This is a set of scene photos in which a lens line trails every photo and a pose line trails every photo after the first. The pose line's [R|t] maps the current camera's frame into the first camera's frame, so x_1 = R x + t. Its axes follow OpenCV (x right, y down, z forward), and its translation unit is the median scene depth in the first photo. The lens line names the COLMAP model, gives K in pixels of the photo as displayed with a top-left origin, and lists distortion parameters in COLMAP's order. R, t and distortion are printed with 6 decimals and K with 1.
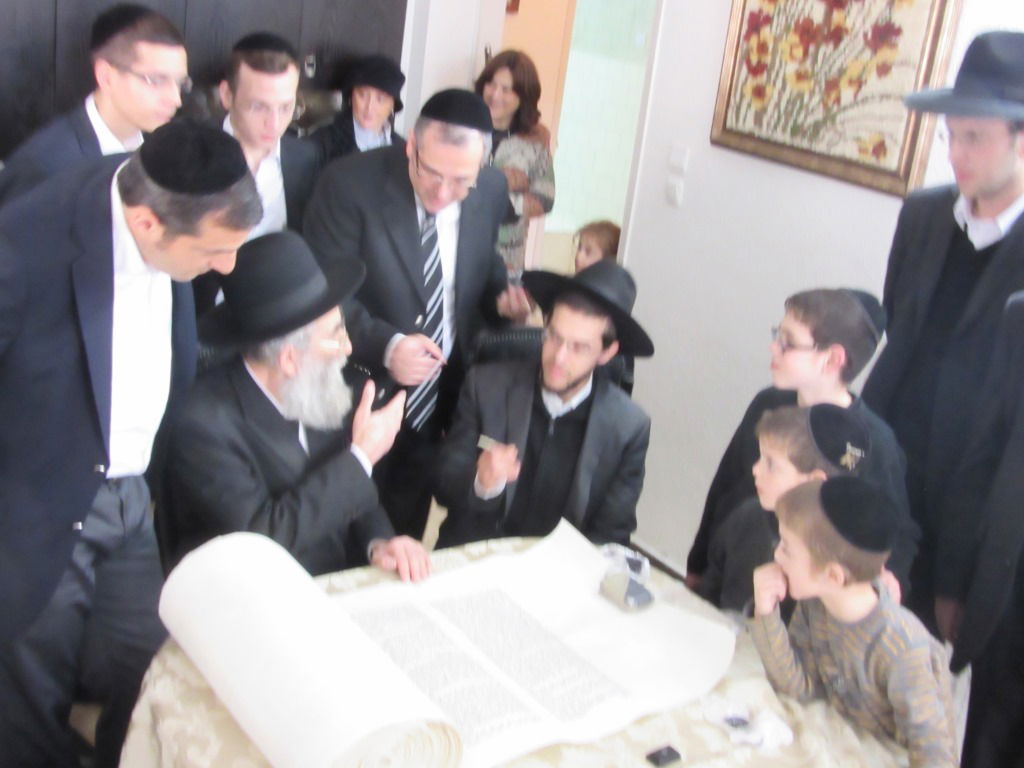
lens RADIAL K [[1188.6, 0, 512.0], [0, 1188.6, 384.0], [0, 0, 1]] dist [-0.077747, 0.008493]
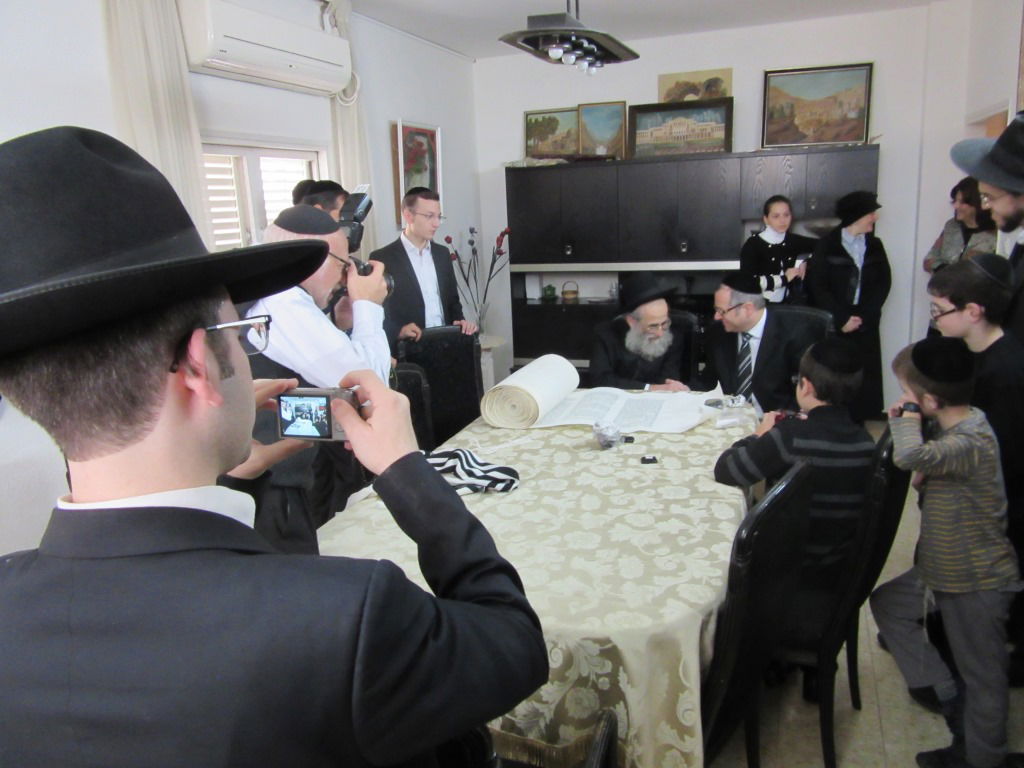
lens RADIAL K [[764.9, 0, 515.4], [0, 764.9, 383.6], [0, 0, 1]] dist [-0.028398, 0.010930]
pose [[0.556493, 0.031961, -0.830237, 0.675641], [-0.152870, 0.986139, -0.064503, 0.187019], [0.816668, 0.162814, 0.553665, 0.003521]]
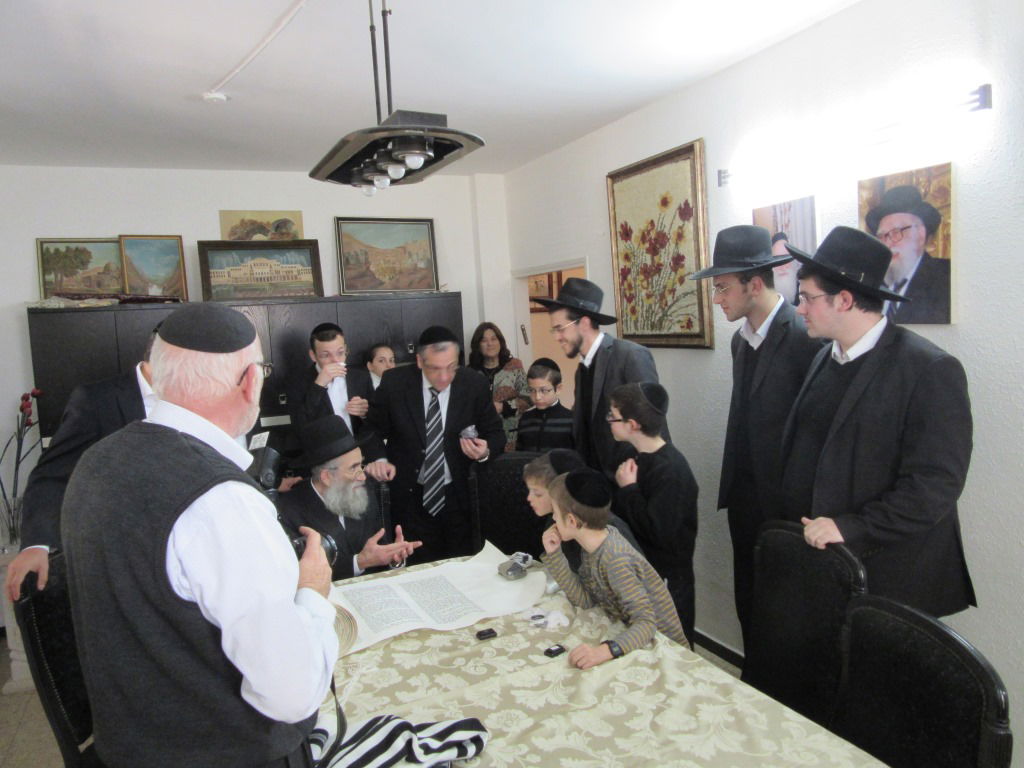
lens RADIAL K [[764.9, 0, 515.4], [0, 764.9, 383.6], [0, 0, 1]] dist [-0.028398, 0.010930]
pose [[0.964686, -0.170120, -0.201099, 0.261064], [0.112931, 0.956857, -0.267714, 0.147988], [0.237967, 0.235550, 0.942278, -0.095023]]
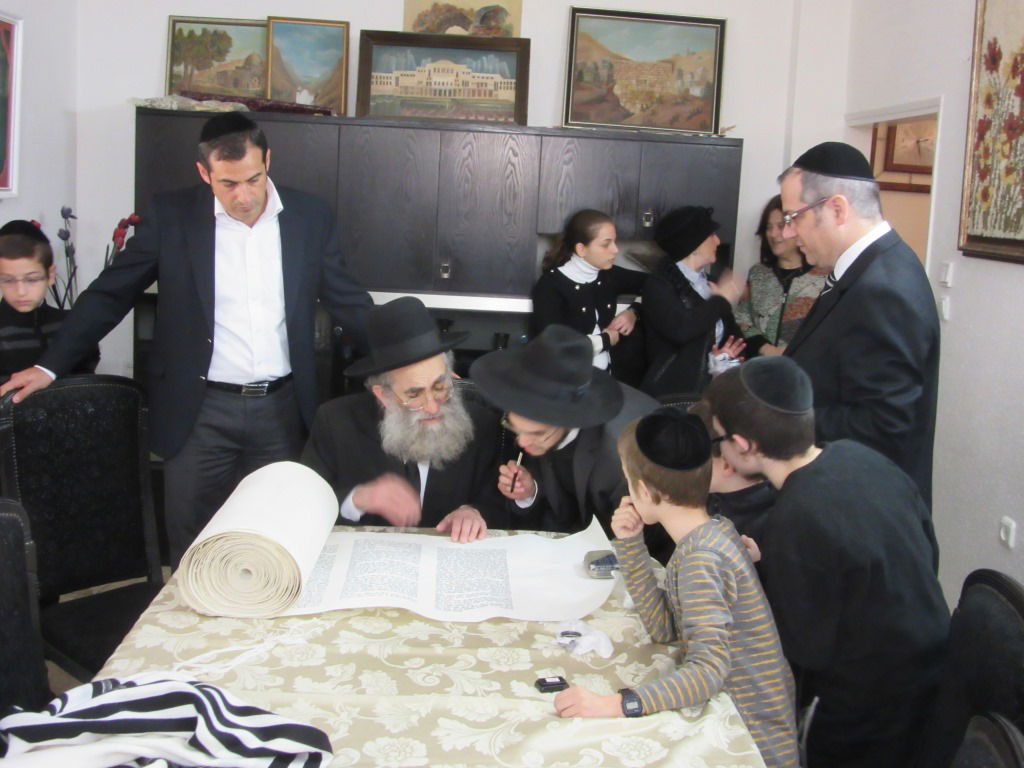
lens RADIAL K [[1188.6, 0, 512.0], [0, 1188.6, 384.0], [0, 0, 1]] dist [-0.077747, 0.008493]
pose [[0.829506, -0.000601, -0.558498, 0.452089], [-0.126956, 0.973617, -0.189608, 0.160389], [0.543877, 0.228186, 0.807545, 0.001947]]
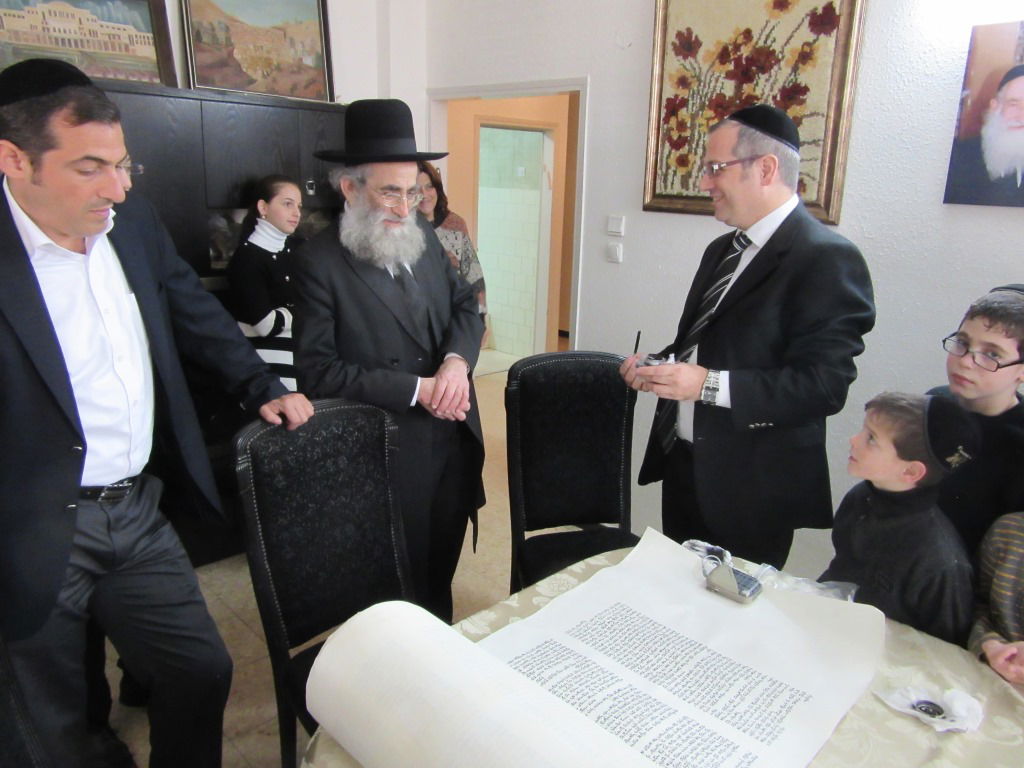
lens RADIAL K [[764.9, 0, 515.4], [0, 764.9, 383.6], [0, 0, 1]] dist [-0.028398, 0.010930]
pose [[0.981713, -0.136758, 0.132426, -0.112274], [0.143912, 0.988520, -0.046010, 0.000722], [-0.124614, 0.064227, 0.990124, 0.236509]]
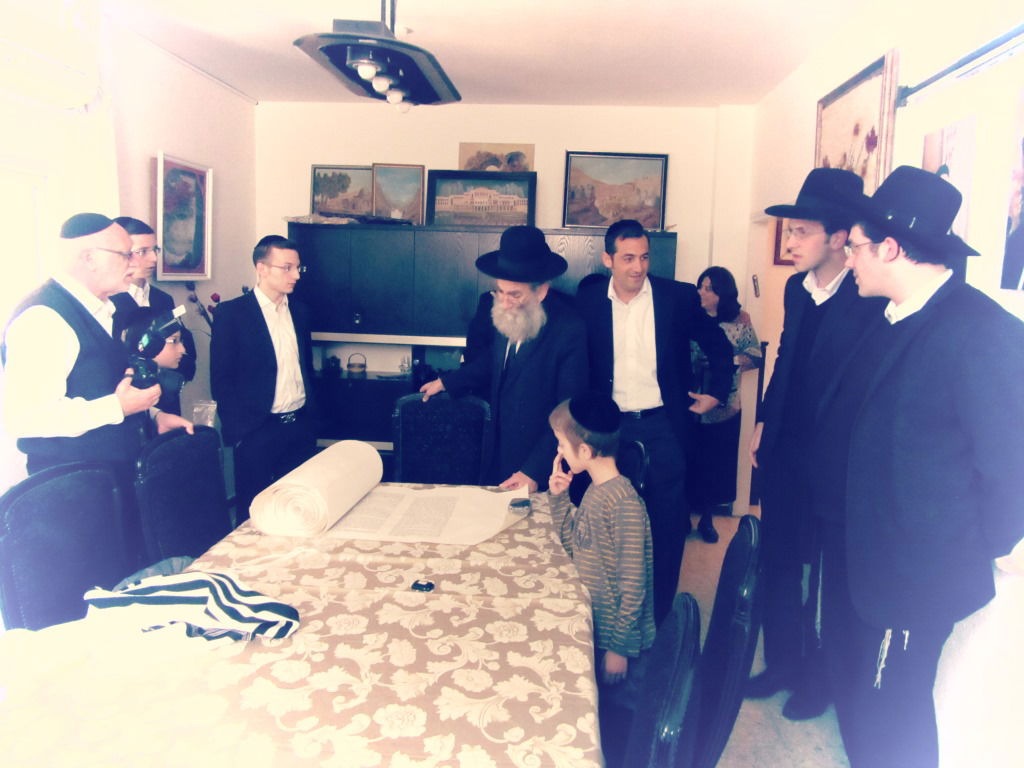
lens RADIAL K [[764.9, 0, 515.4], [0, 764.9, 383.6], [0, 0, 1]] dist [-0.028398, 0.010930]
pose [[0.770856, -0.021107, -0.636659, 0.542891], [-0.138070, 0.970156, -0.199336, 0.155273], [0.621866, 0.241562, 0.744937, 0.077875]]
